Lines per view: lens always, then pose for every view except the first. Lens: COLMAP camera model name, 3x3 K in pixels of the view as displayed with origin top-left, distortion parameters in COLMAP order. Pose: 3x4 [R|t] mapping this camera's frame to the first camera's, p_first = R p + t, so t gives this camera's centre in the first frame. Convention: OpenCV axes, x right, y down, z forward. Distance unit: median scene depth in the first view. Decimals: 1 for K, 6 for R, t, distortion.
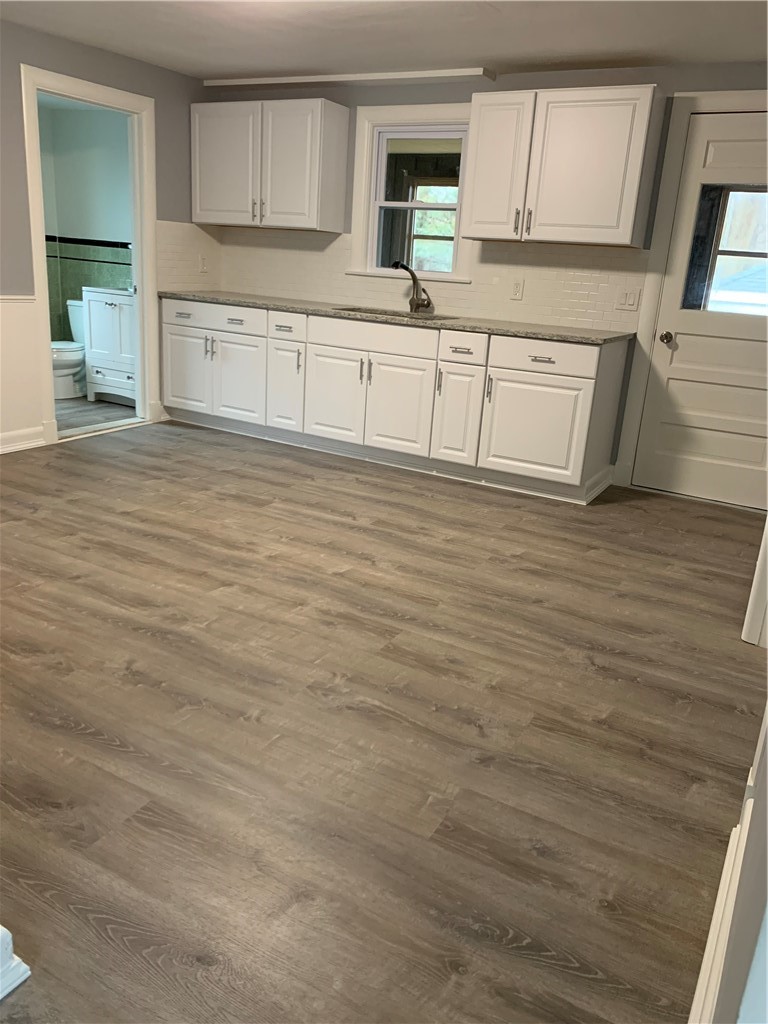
lens RADIAL K [[789.6, 0, 385.4], [0, 789.6, 510.7], [0, 0, 1]] dist [0.005517, -0.010401]
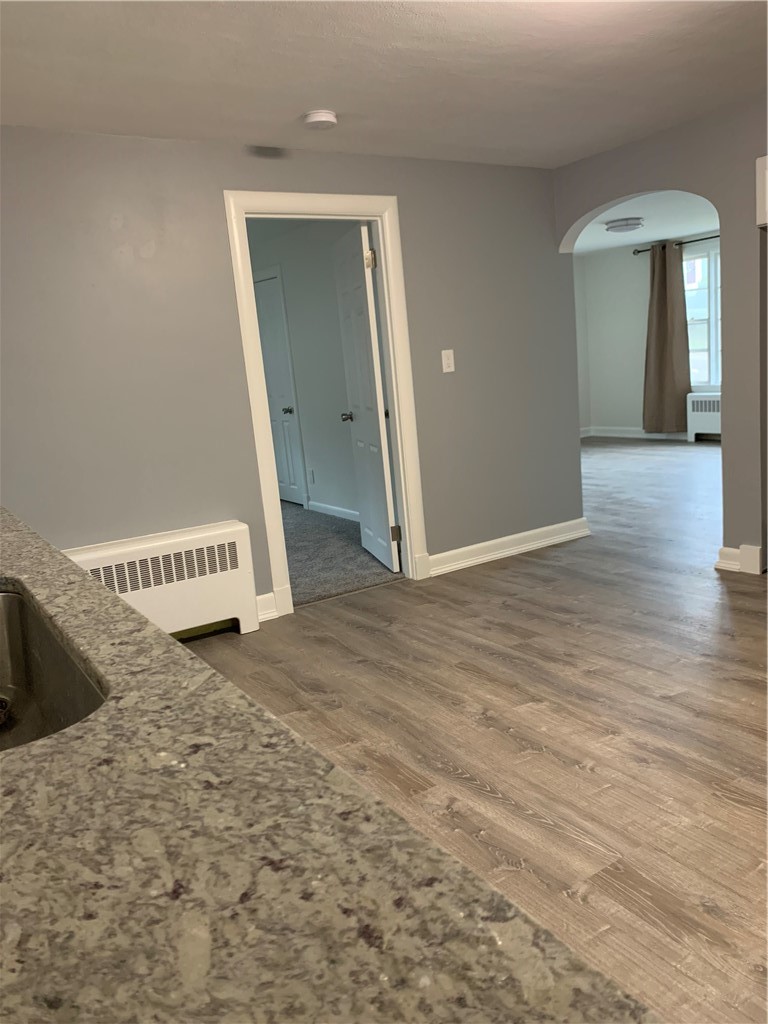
lens RADIAL K [[789.6, 0, 389.2], [0, 789.6, 514.3], [0, 0, 1]] dist [0.005517, -0.010401]
pose [[-0.897145, -0.072350, 0.435772, -0.280404], [0.161519, 0.864458, 0.476050, -0.539873], [-0.411149, 0.497471, -0.763858, 1.639713]]
